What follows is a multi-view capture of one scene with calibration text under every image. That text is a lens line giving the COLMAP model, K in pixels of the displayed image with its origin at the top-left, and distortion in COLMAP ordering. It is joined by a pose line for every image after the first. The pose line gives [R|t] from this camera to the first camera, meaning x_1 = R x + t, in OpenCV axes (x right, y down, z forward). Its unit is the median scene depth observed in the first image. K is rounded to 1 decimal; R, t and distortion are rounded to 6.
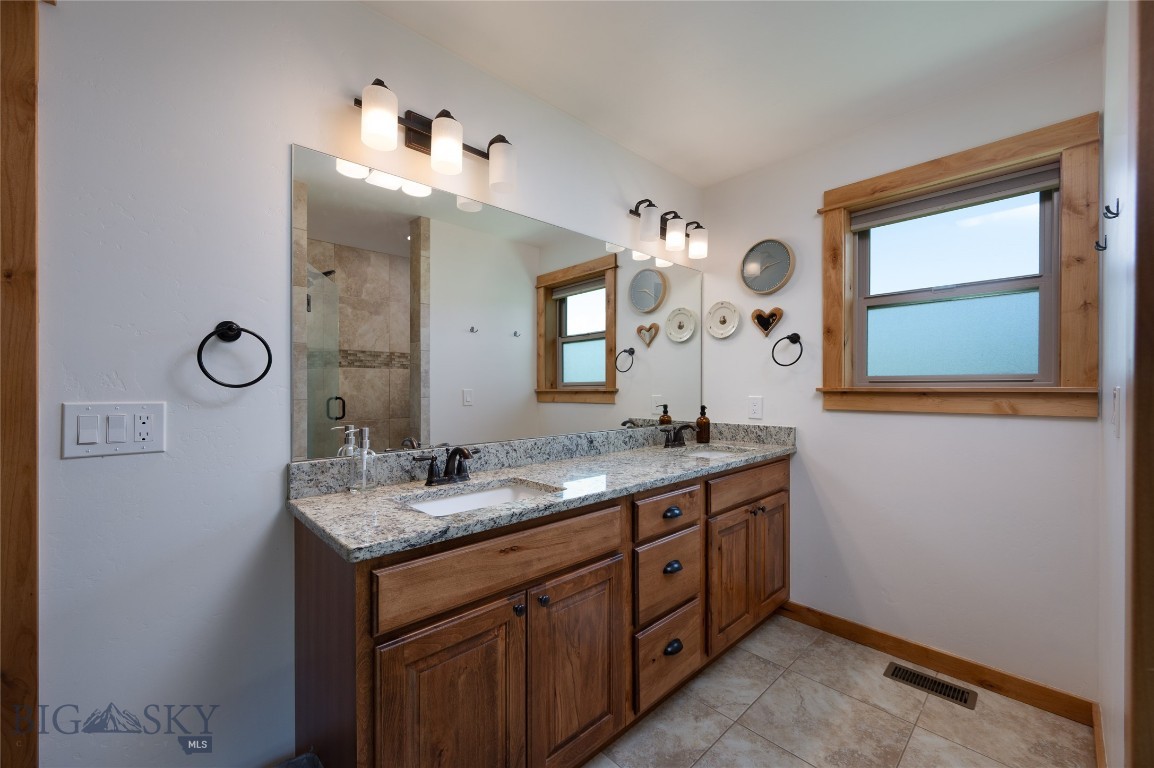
lens RADIAL K [[454.0, 0, 573.3], [0, 454.0, 389.5], [0, 0, 1]] dist [-0.002171, -0.000326]
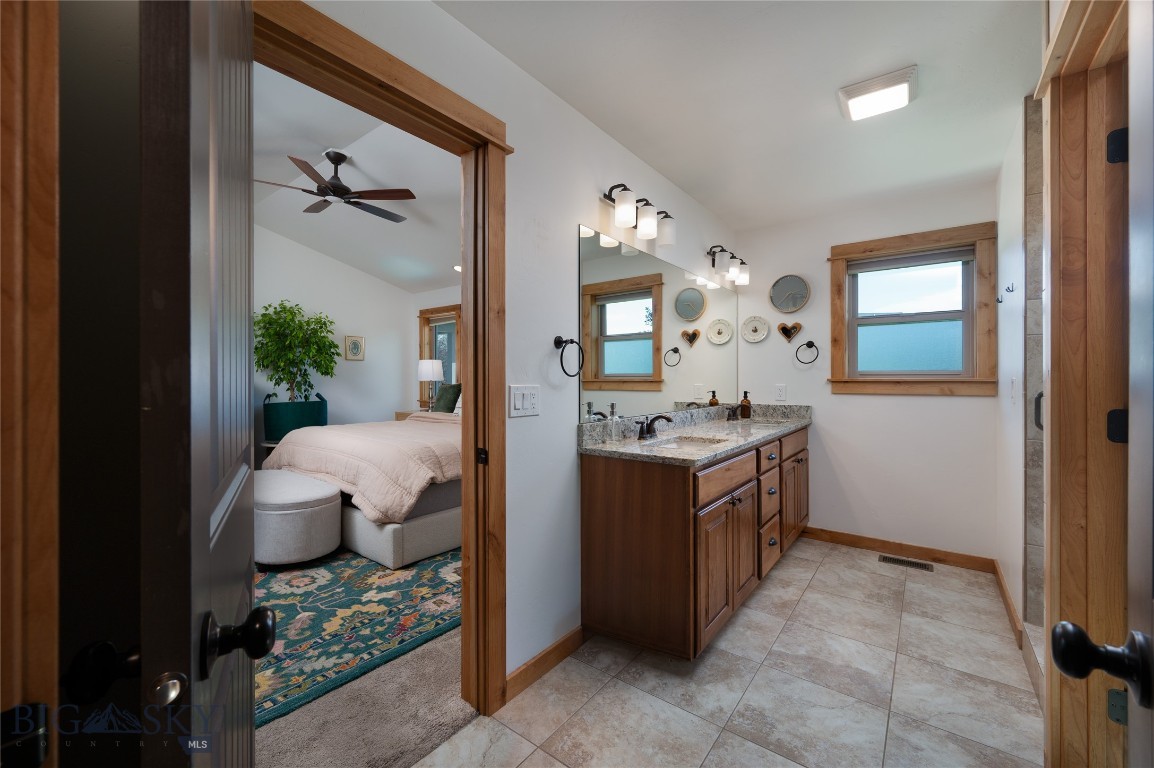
lens RADIAL K [[454.0, 0, 583.8], [0, 454.0, 376.4], [0, 0, 1]] dist [-0.002171, -0.000326]
pose [[0.986028, 0.002792, 0.166557, -0.492737], [-0.001012, 0.999941, -0.010773, 0.005923], [-0.166578, 0.010454, 0.985973, -0.325021]]
